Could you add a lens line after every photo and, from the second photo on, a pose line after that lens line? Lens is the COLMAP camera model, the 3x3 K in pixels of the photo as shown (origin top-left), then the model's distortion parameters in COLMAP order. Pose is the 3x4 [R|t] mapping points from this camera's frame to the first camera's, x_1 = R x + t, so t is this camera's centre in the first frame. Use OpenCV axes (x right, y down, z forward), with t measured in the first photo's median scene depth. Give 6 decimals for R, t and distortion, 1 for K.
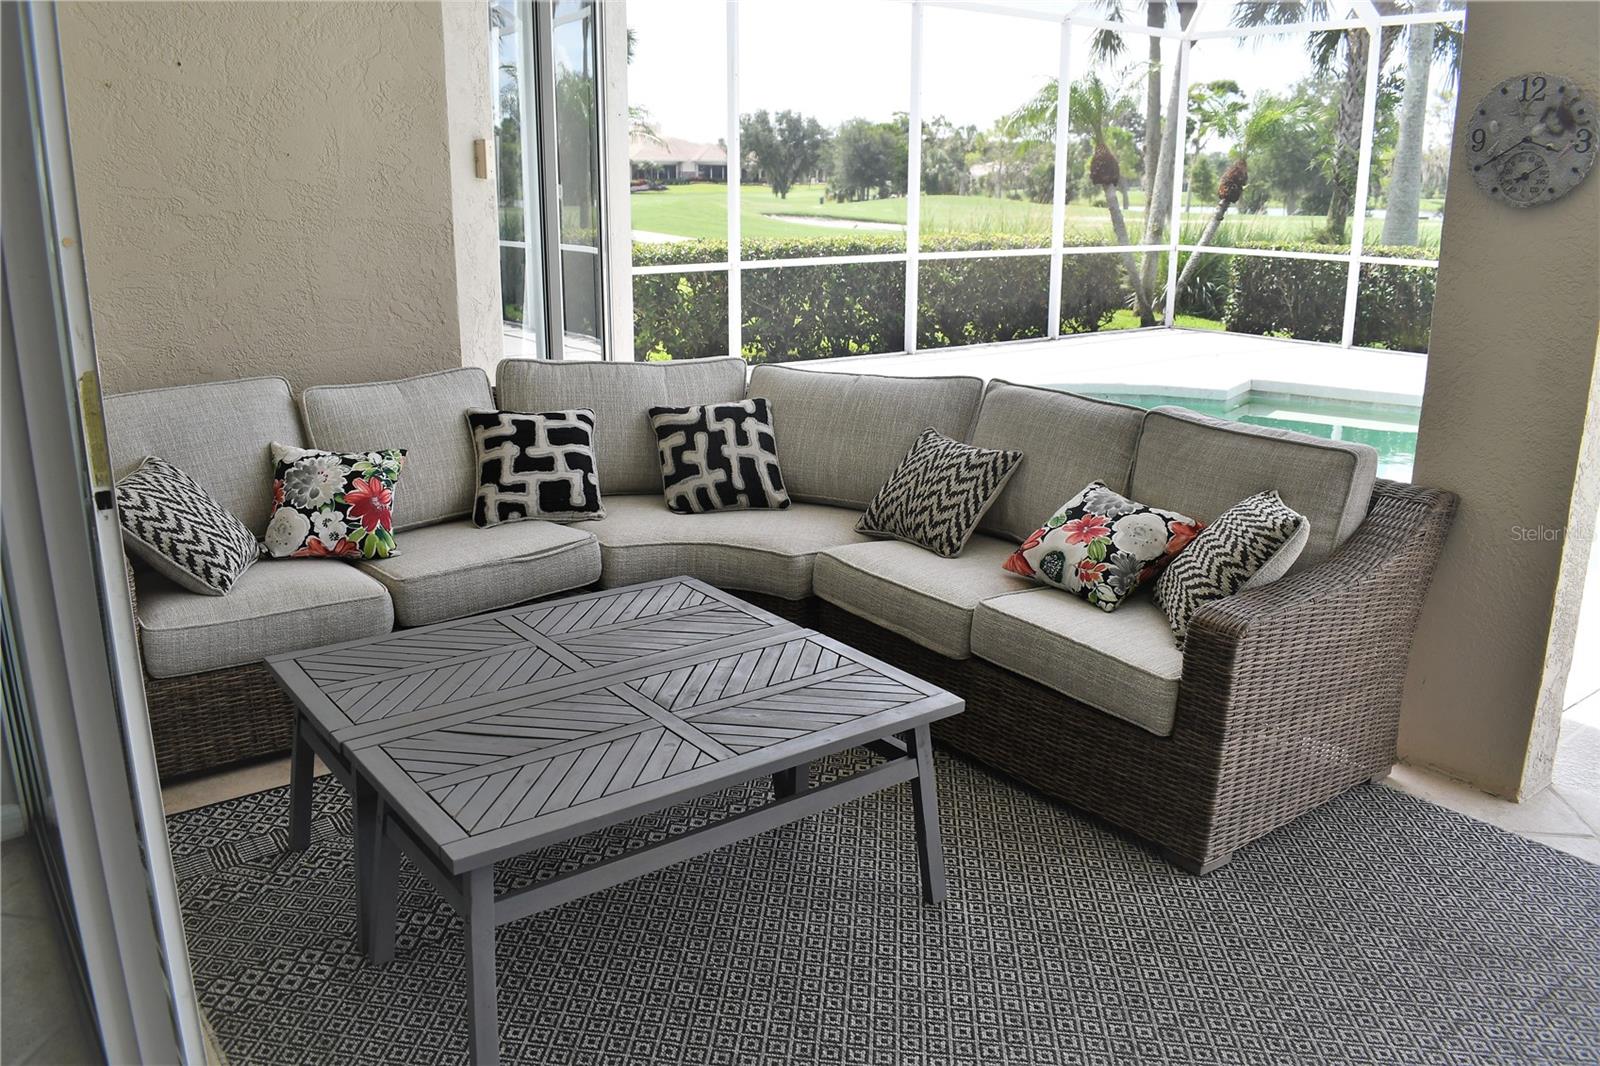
lens RADIAL K [[1248.9, 0, 800.0], [0, 1248.9, 533.0], [0, 0, 1]] dist [-0.086304, 0.005687]
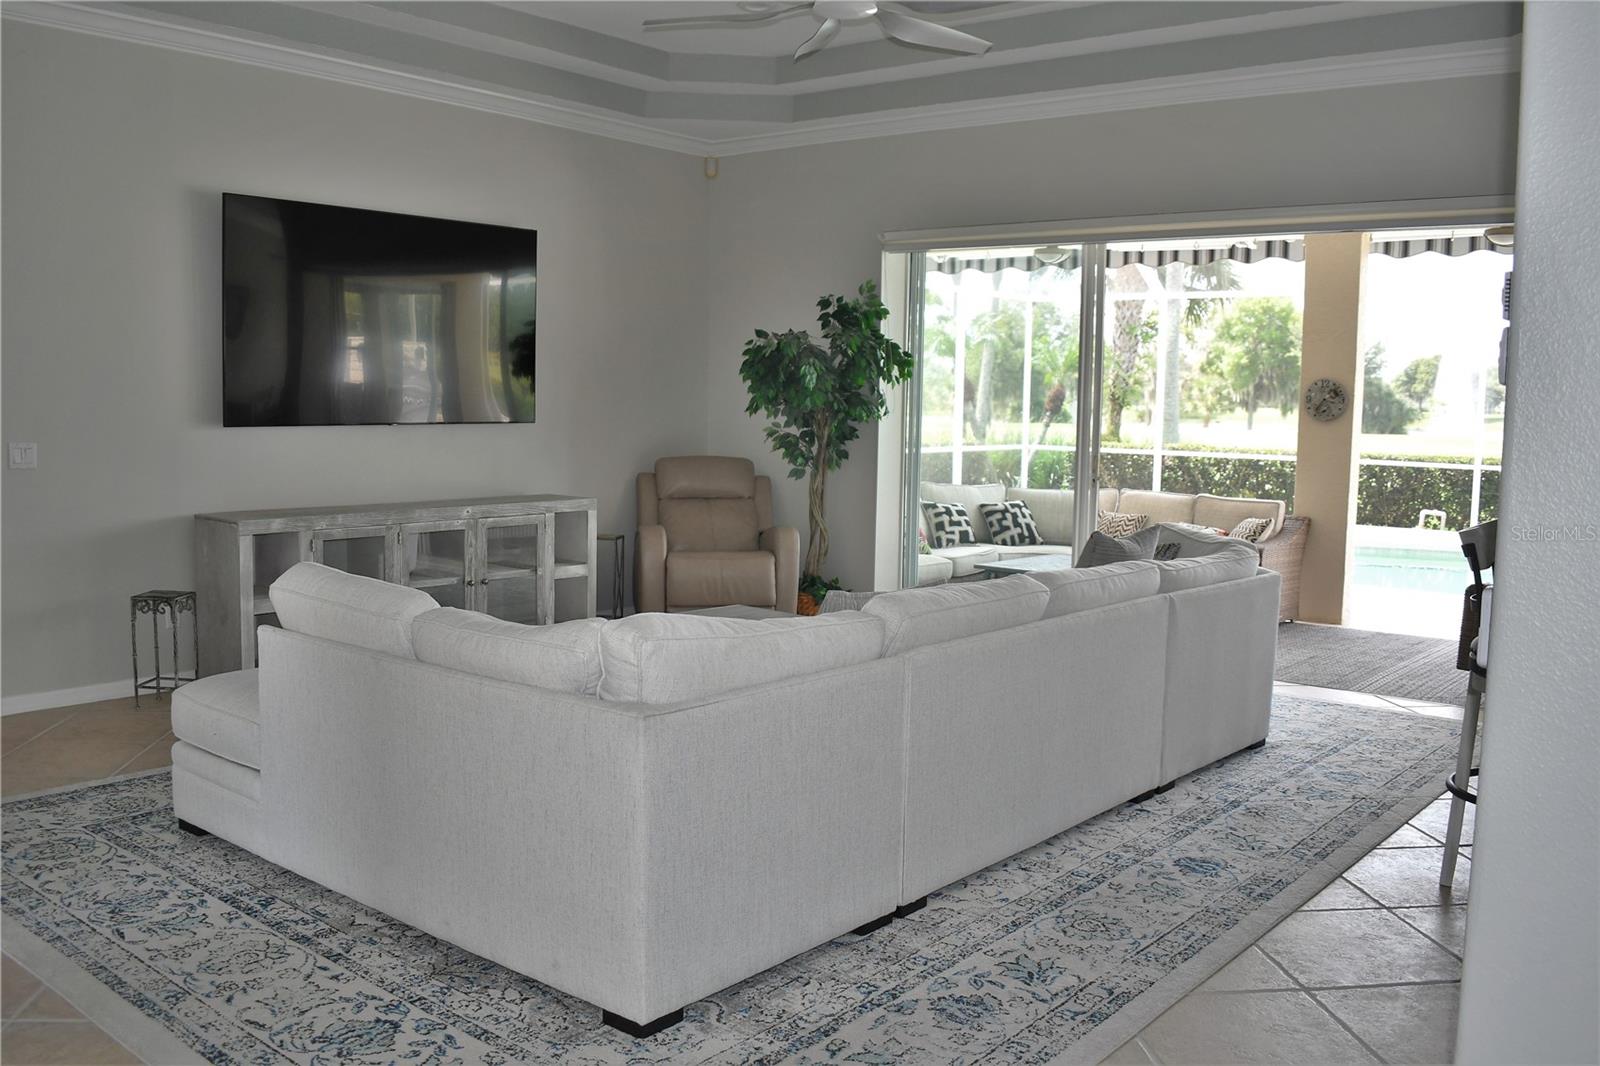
lens RADIAL K [[1372.6, 0, 800.0], [0, 1372.6, 533.0], [0, 0, 1]] dist [-0.057303, -0.000651]
pose [[0.971557, -0.009013, 0.236636, -1.082692], [0.049128, 0.985206, -0.164182, 0.365651], [-0.231655, 0.171137, 0.957626, -1.395859]]
